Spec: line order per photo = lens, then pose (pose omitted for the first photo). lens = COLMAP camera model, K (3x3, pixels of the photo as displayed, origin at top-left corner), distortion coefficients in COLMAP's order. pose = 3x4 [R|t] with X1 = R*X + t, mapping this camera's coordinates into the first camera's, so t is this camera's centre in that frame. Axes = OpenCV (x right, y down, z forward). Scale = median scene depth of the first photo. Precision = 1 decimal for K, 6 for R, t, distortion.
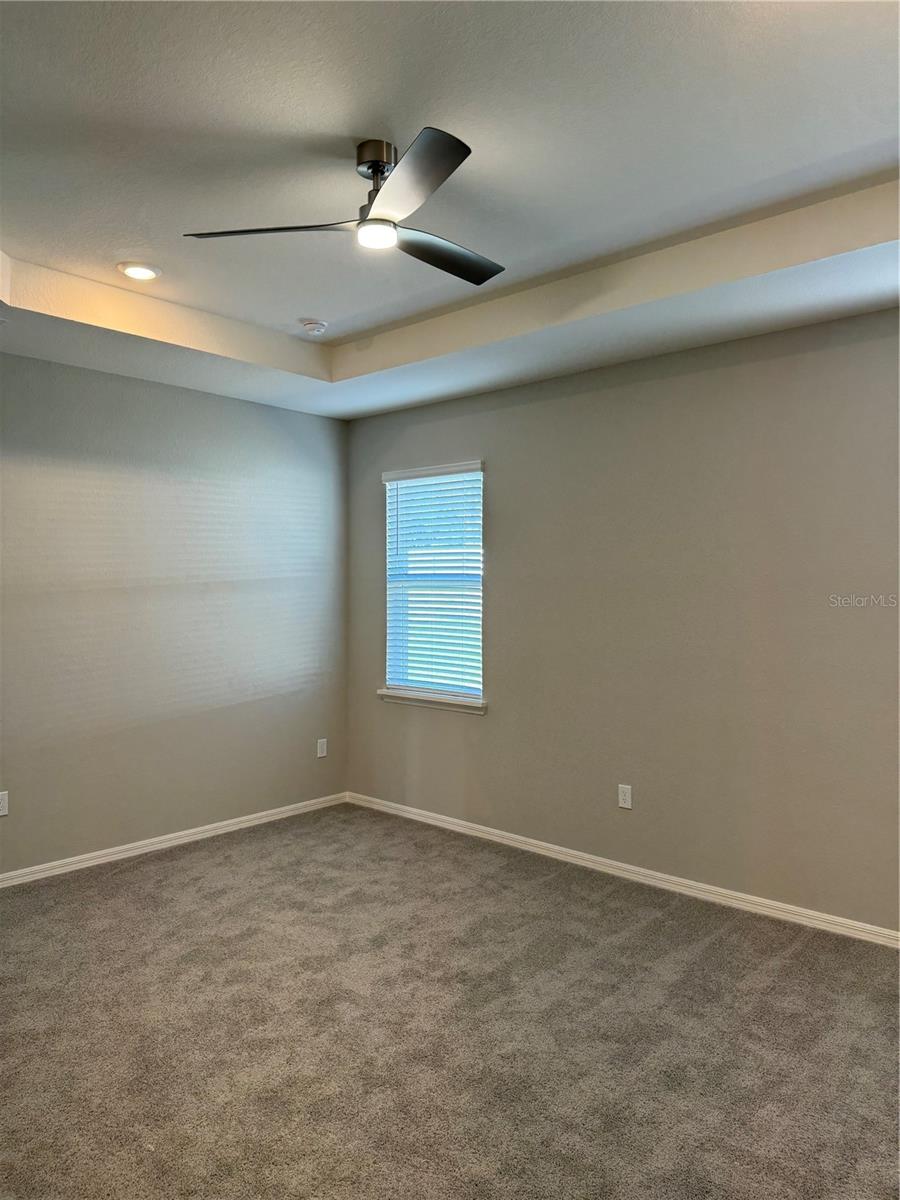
lens RADIAL K [[834.3, 0, 450.0], [0, 834.3, 600.0], [0, 0, 1]] dist [0.124785, -0.185419]
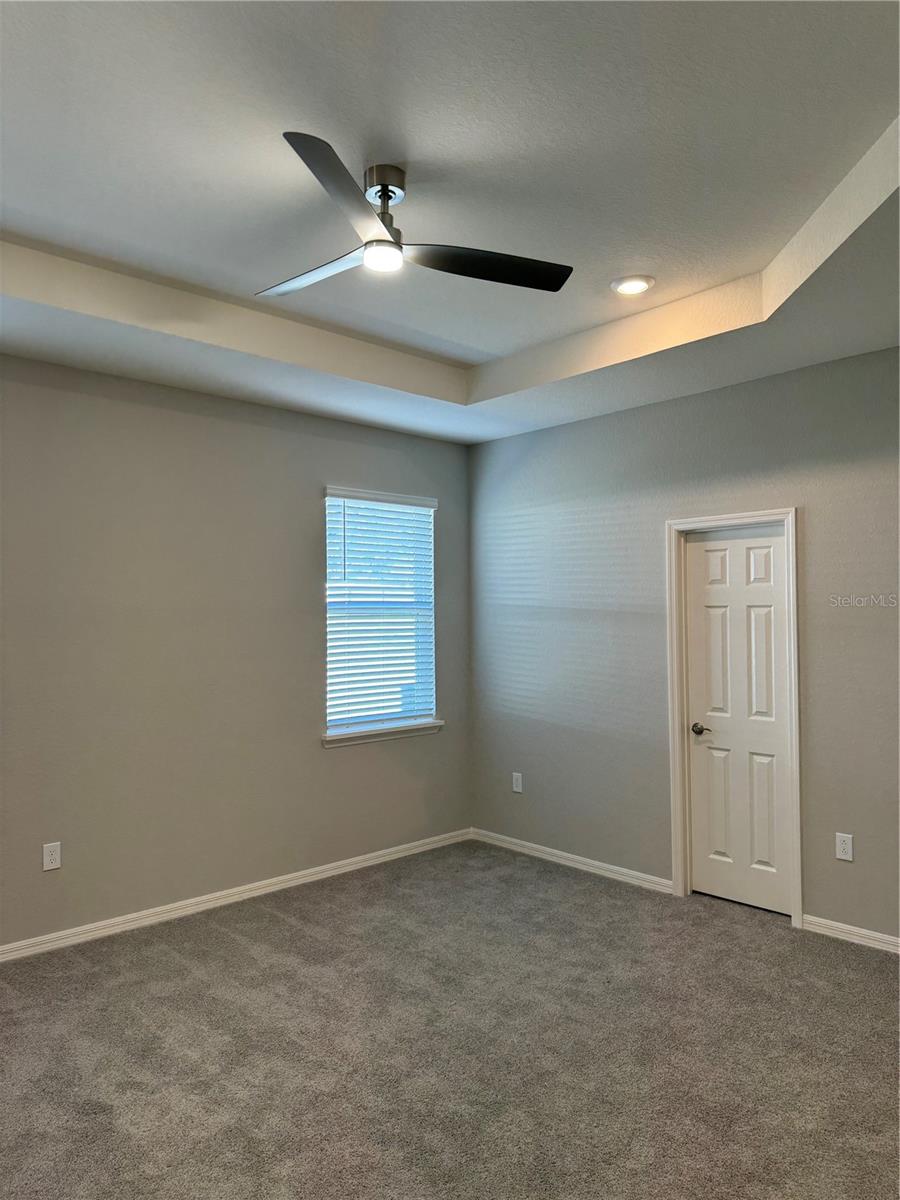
lens RADIAL K [[820.6, 0, 450.2], [0, 820.6, 621.9], [0, 0, 1]] dist [-0.067997, 0.002112]
pose [[0.076977, -0.002427, 0.997030, -0.882128], [0.024713, 0.999694, 0.000525, -0.004997], [-0.996727, 0.024599, 0.077013, 0.766768]]
